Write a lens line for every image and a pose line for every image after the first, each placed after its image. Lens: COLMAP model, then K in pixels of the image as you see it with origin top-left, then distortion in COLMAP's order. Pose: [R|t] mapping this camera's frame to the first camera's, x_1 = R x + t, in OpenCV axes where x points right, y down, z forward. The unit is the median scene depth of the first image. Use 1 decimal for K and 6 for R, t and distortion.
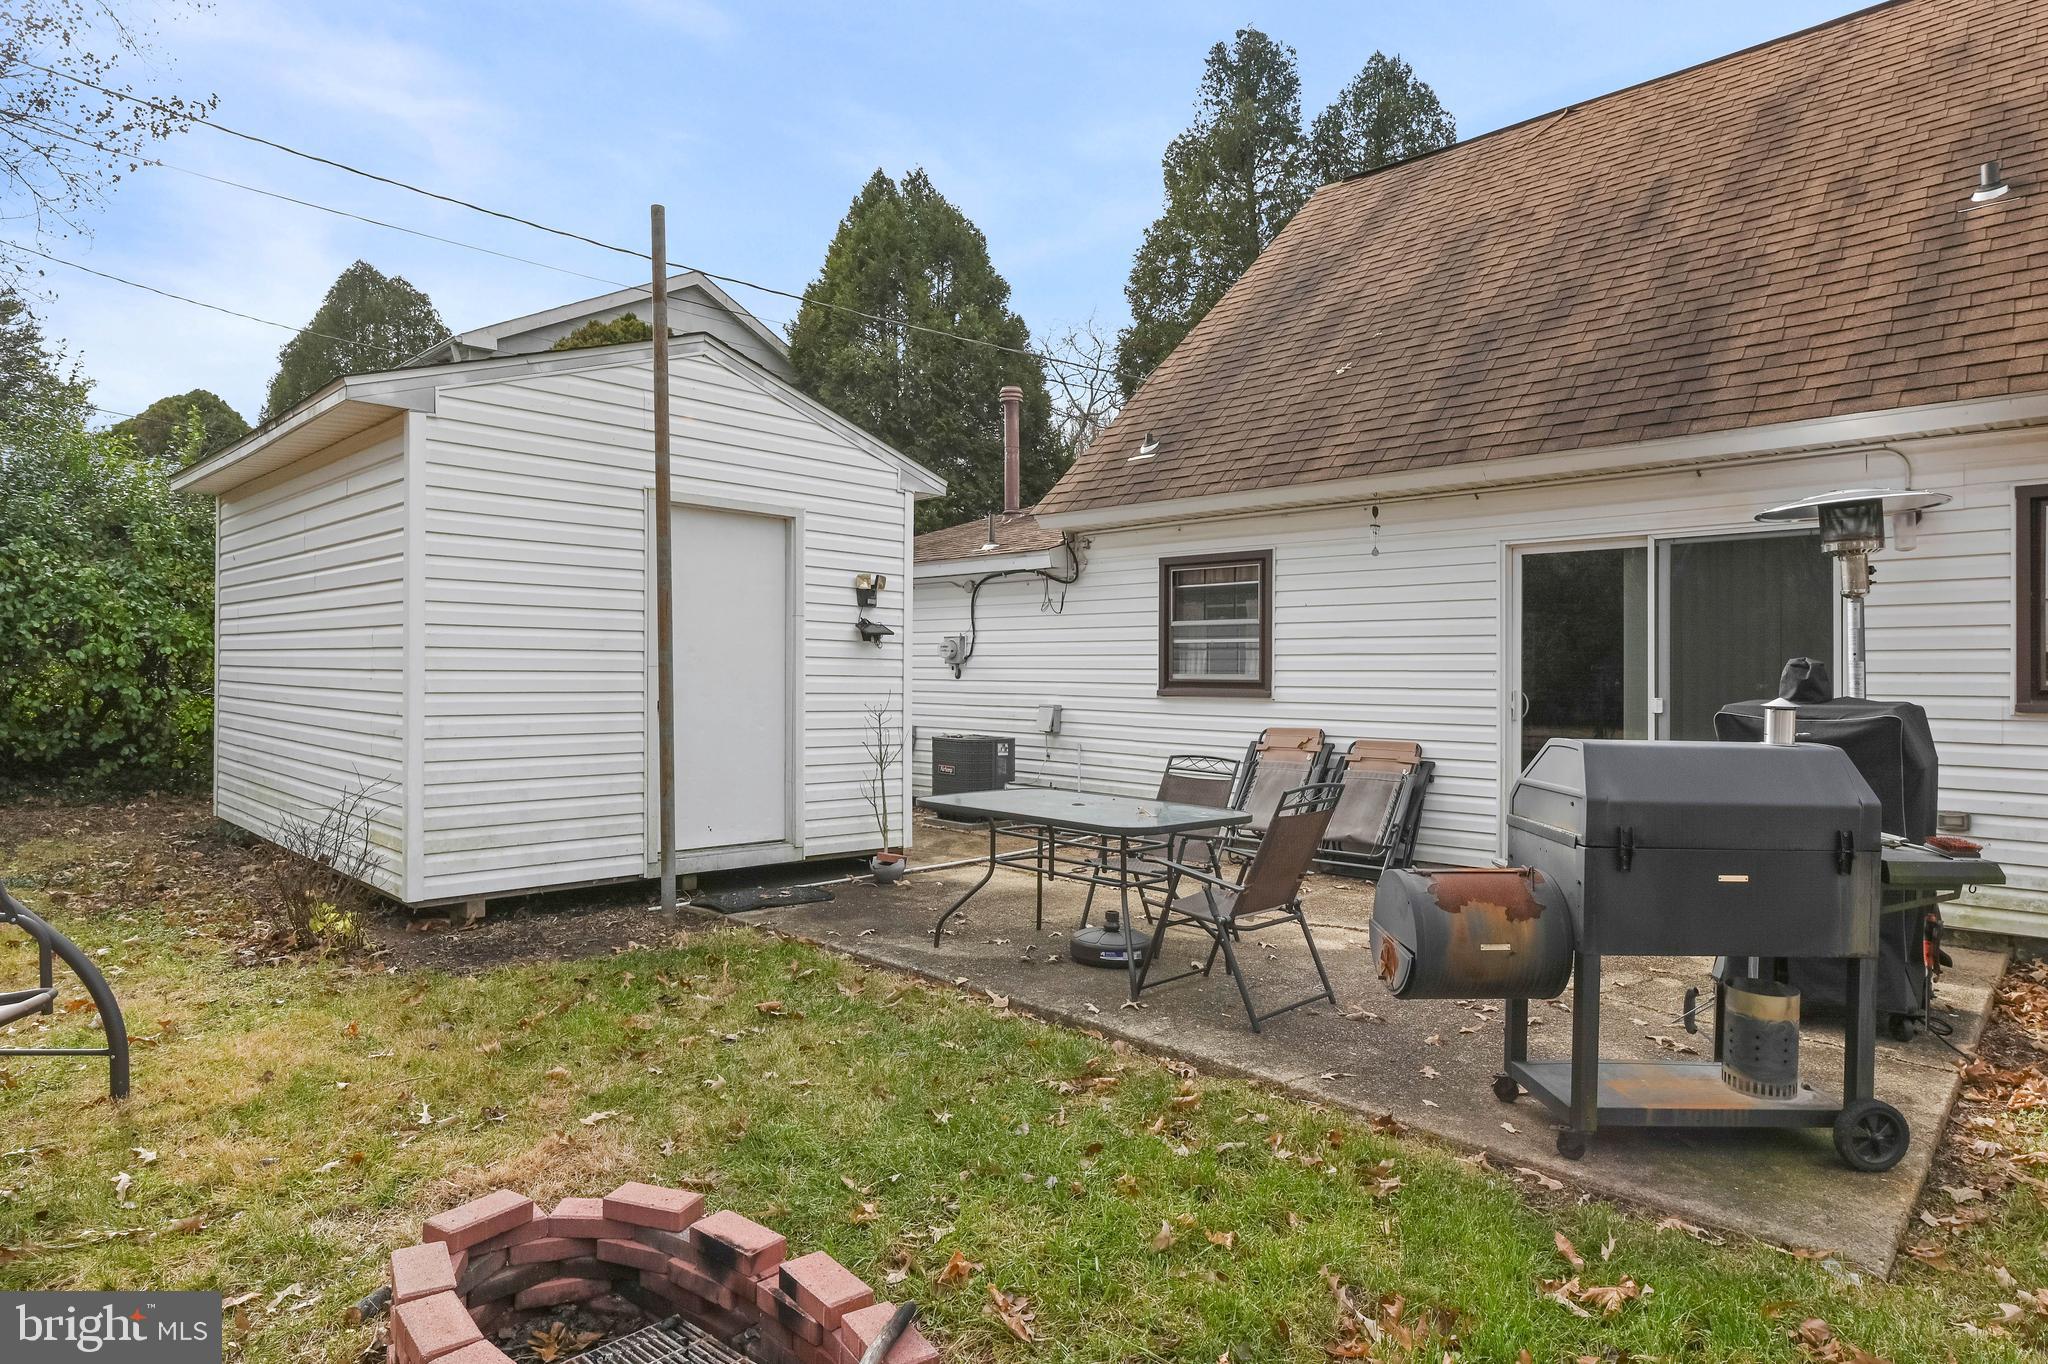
lens RADIAL K [[1164.5, 0, 1011.4], [0, 1164.5, 681.3], [0, 0, 1]] dist [-0.006380, -0.000689]
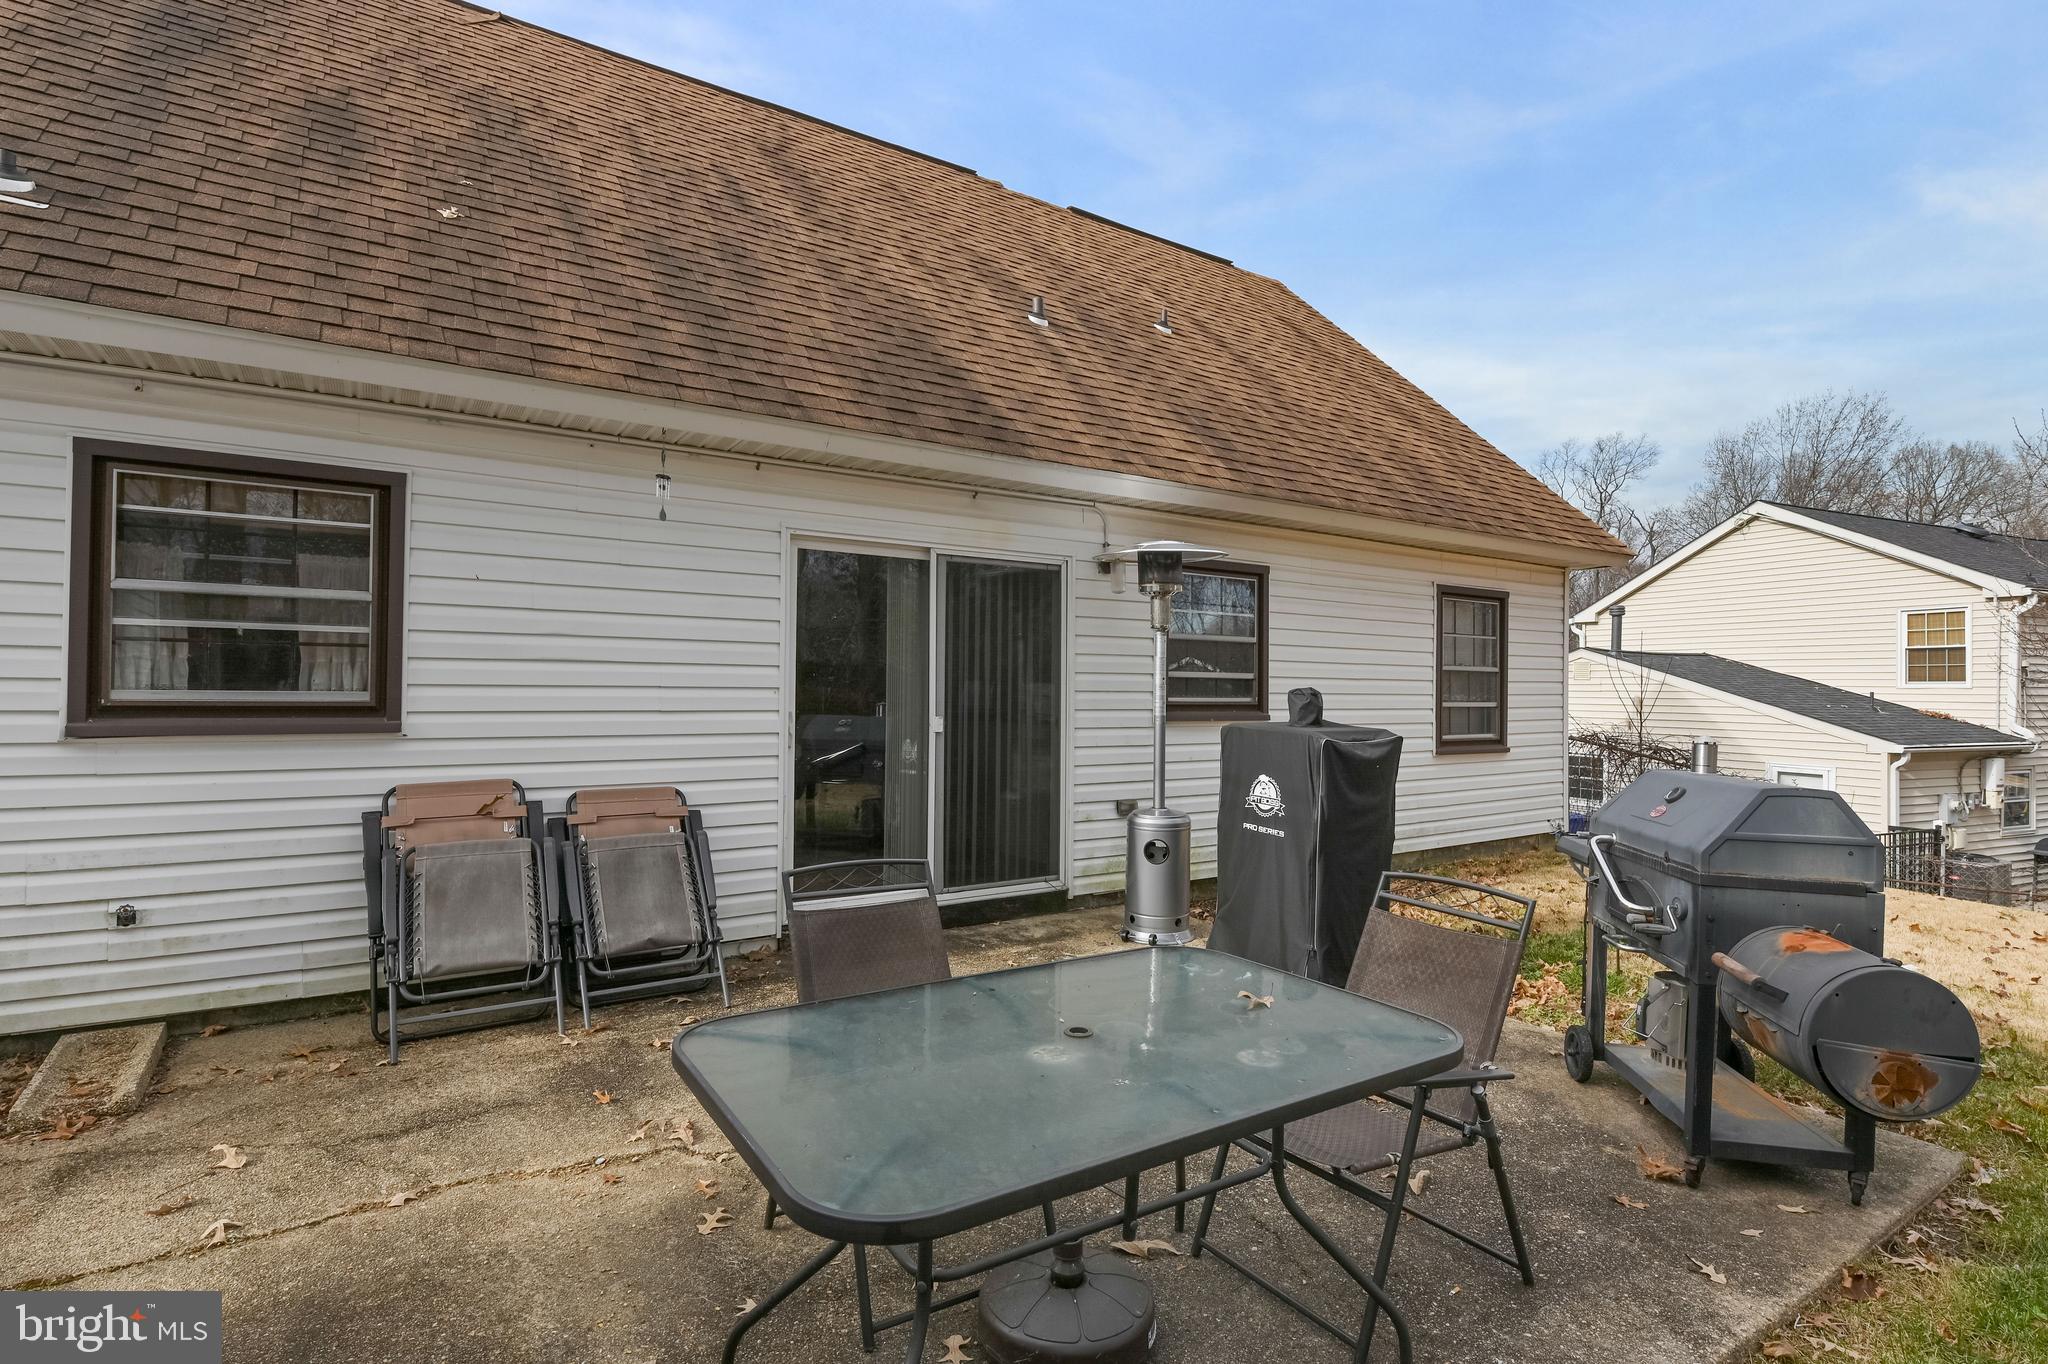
lens RADIAL K [[1001.5, 0, 1037.4], [0, 1001.5, 670.2], [0, 0, 1]] dist [-0.002551, -0.002758]
pose [[0.196081, 0.007572, 0.980558, -0.194958], [-0.007664, 0.999951, -0.006189, -0.015577], [-0.980558, -0.006301, 0.196130, 0.587515]]
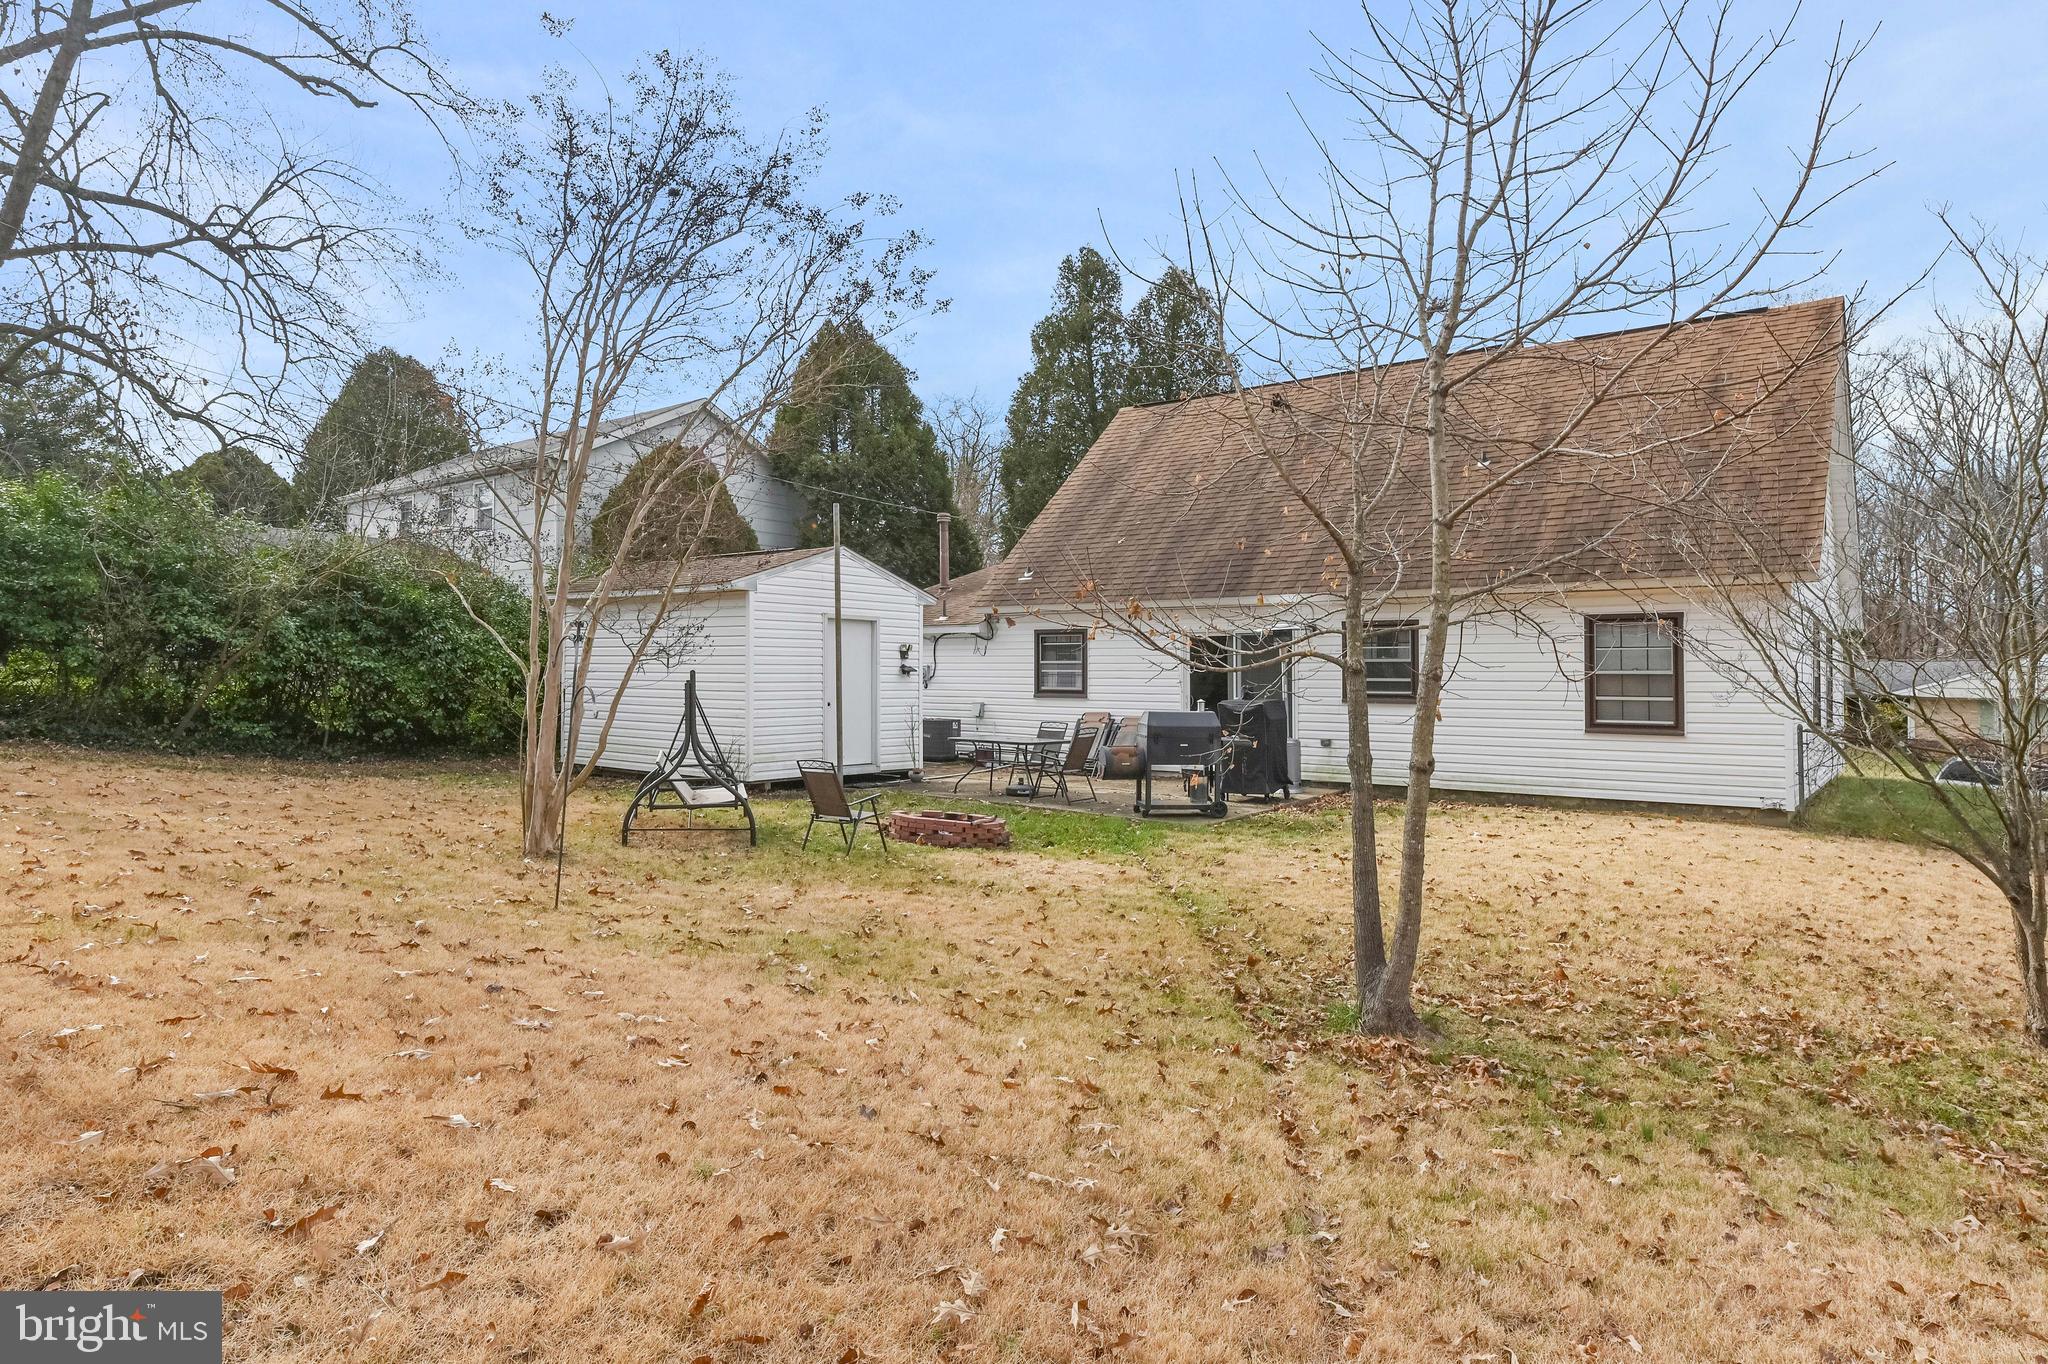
lens RADIAL K [[1164.5, 0, 1021.2], [0, 1164.5, 675.9], [0, 0, 1]] dist [-0.006380, -0.000689]
pose [[0.992218, -0.005594, 0.124389, -0.159625], [0.005747, 0.999983, -0.000866, -0.025332], [-0.124382, 0.001574, 0.992233, -1.086003]]
